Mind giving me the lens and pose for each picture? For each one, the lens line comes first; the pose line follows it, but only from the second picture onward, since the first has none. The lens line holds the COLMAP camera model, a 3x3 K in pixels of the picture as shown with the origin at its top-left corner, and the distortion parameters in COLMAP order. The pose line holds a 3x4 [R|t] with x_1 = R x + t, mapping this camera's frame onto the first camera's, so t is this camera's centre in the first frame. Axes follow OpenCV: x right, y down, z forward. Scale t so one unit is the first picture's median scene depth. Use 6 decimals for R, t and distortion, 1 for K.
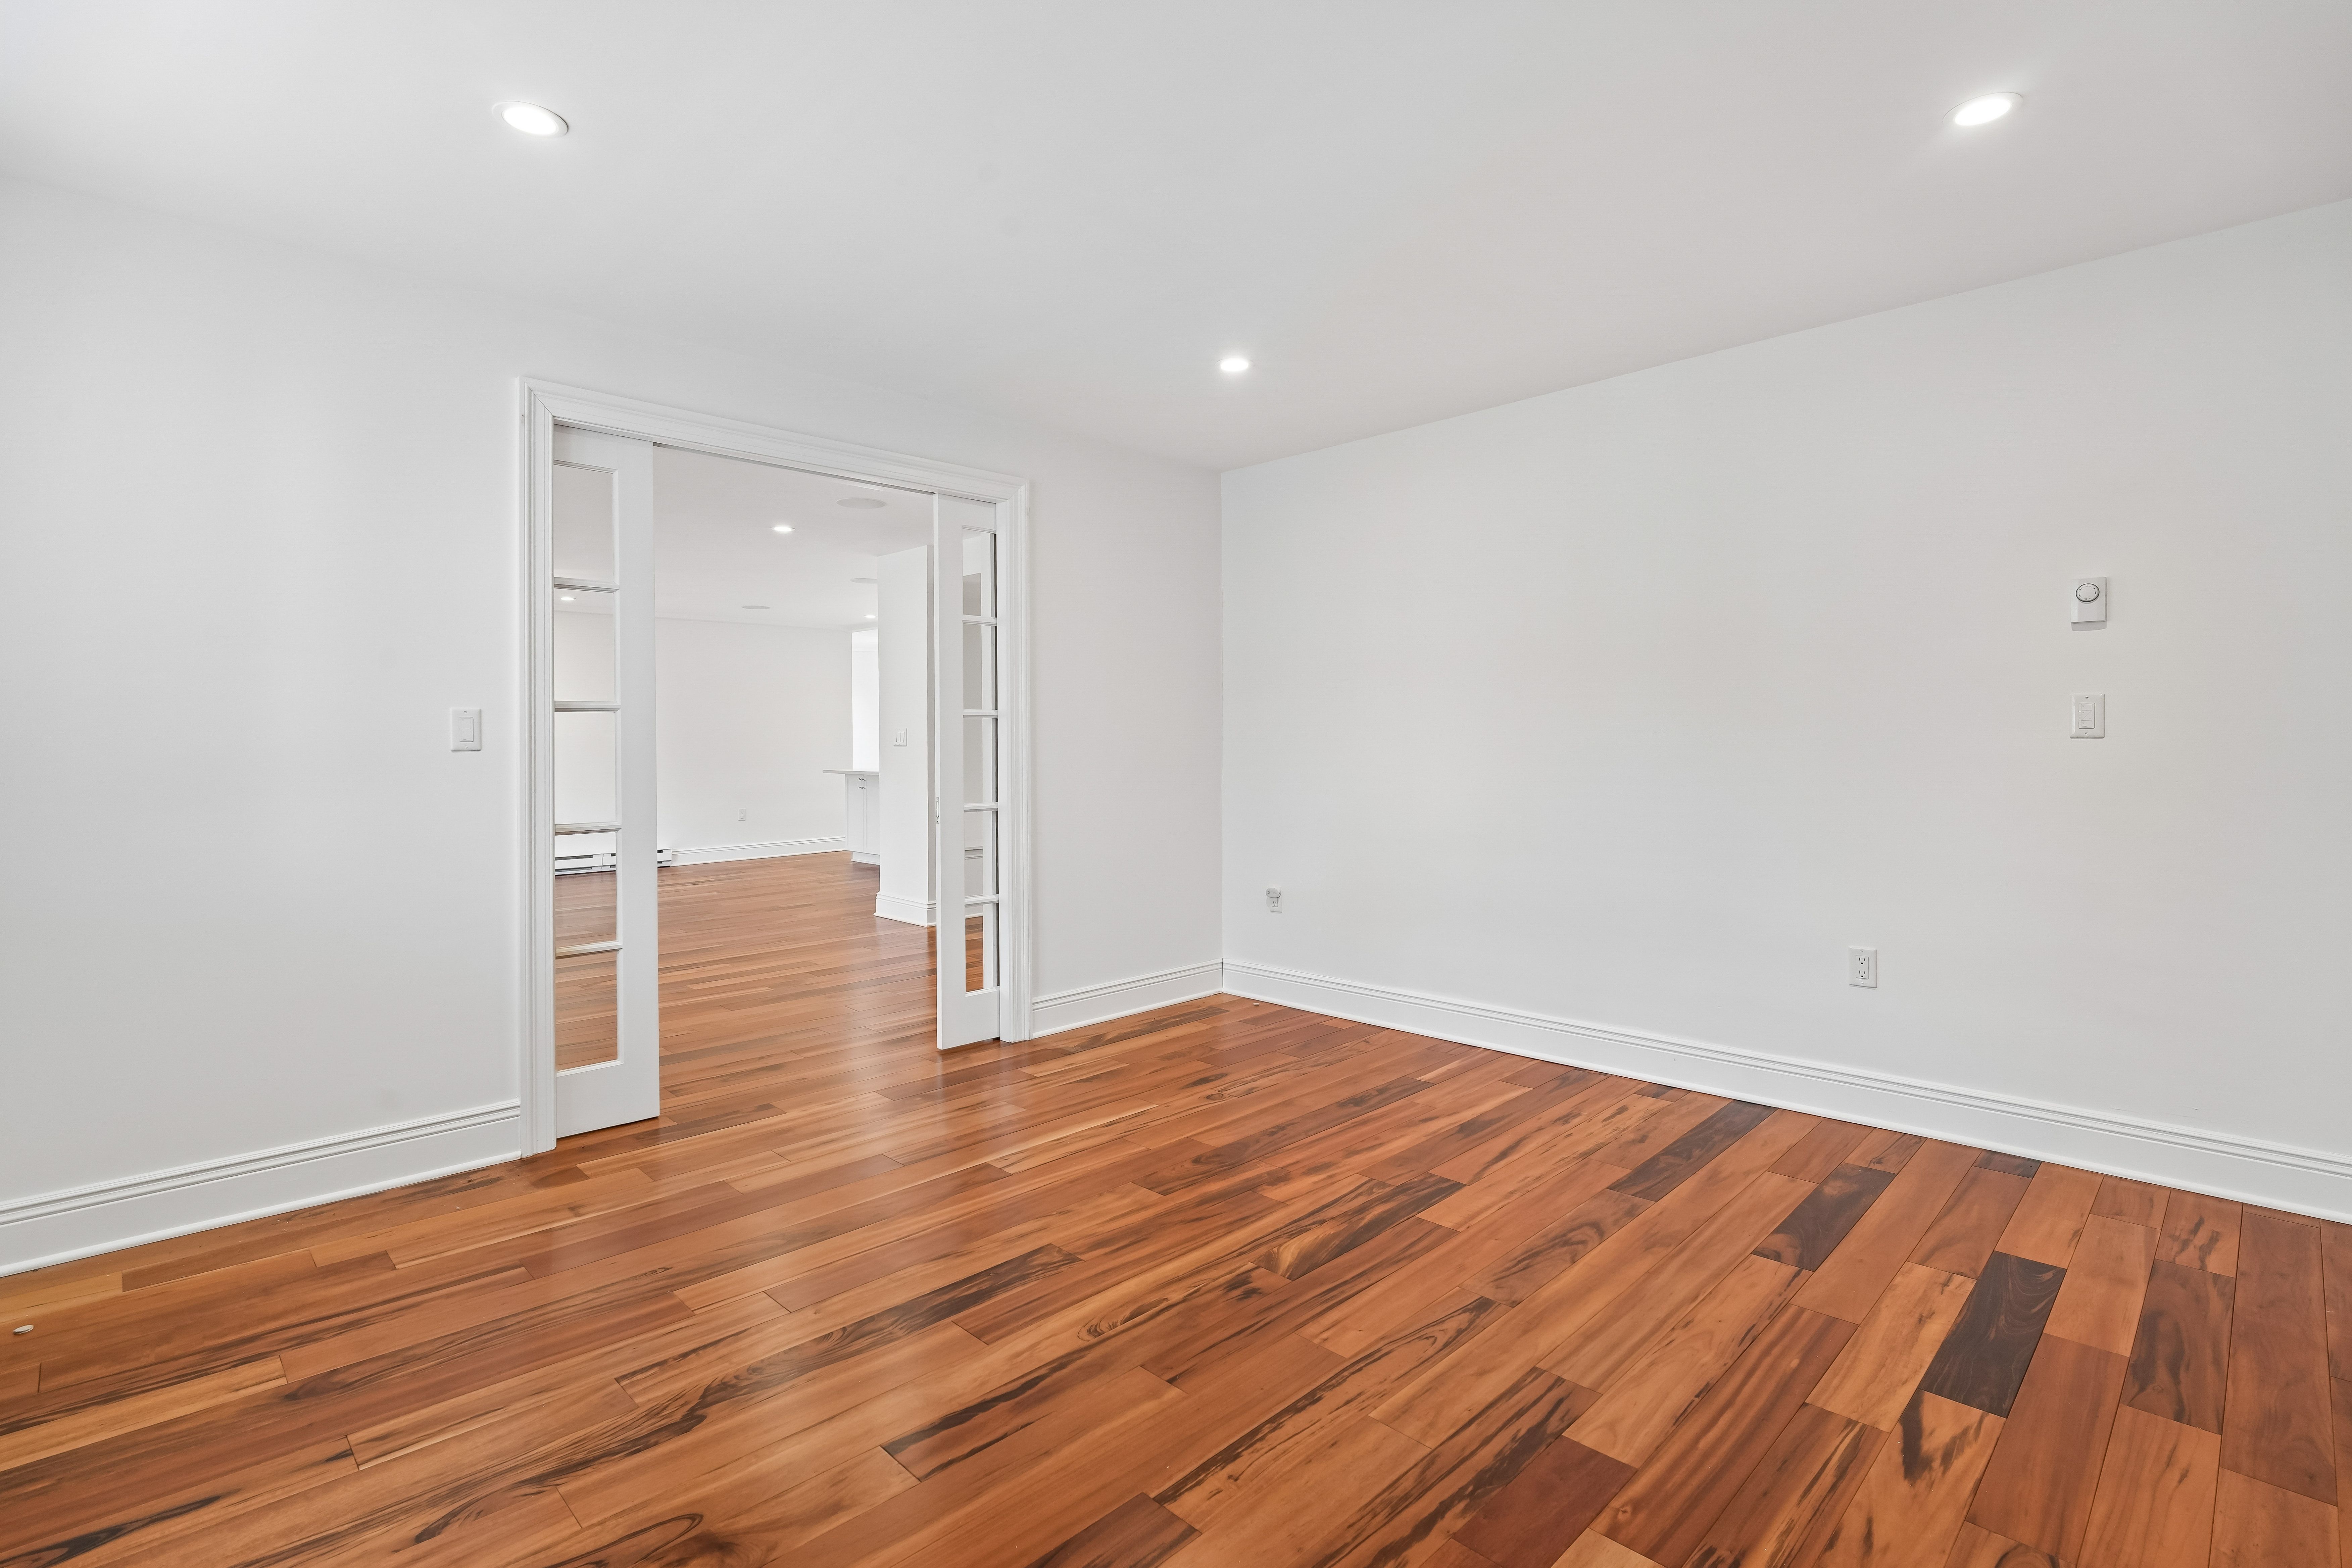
lens RADIAL K [[1095.8, 0, 1191.0], [0, 1095.8, 787.1], [0, 0, 1]] dist [-0.001243, -0.001998]
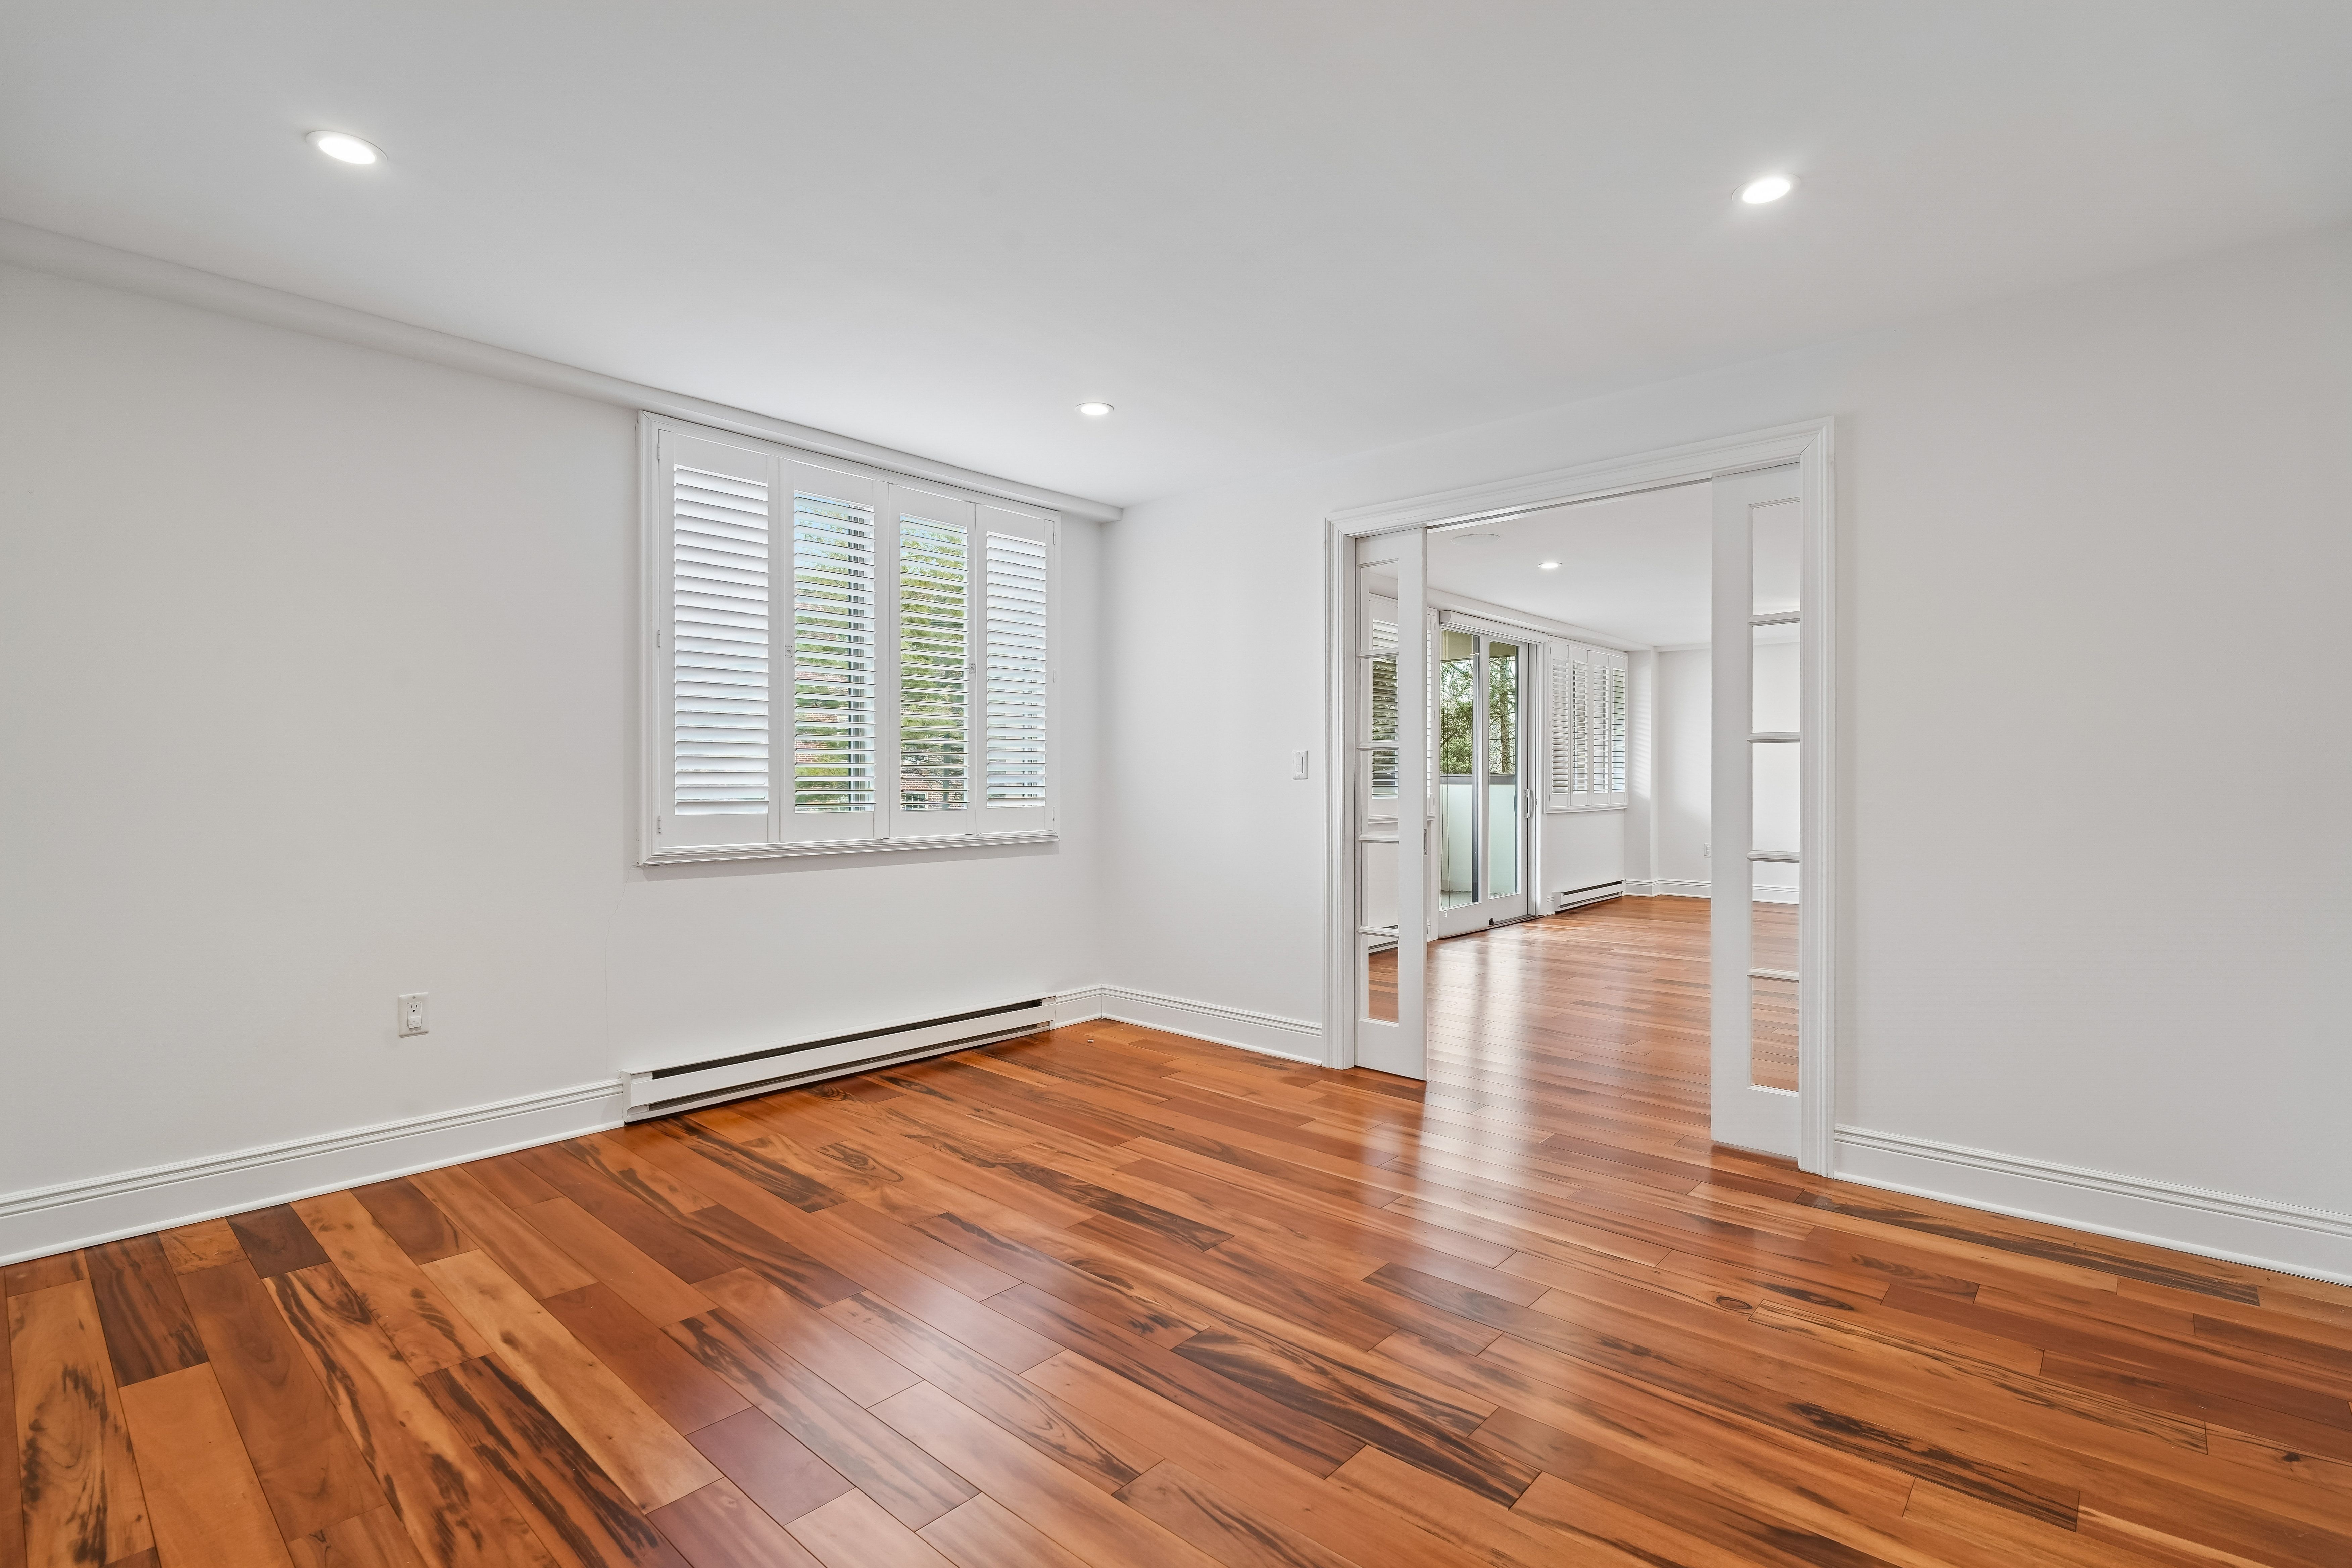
lens RADIAL K [[1095.8, 0, 1165.0], [0, 1095.8, 770.6], [0, 0, 1]] dist [-0.001243, -0.001998]
pose [[0.051991, 0.000681, -0.998647, 0.858661], [-0.040831, 0.999165, -0.001444, -0.033446], [0.997812, 0.040851, 0.051975, 0.779194]]
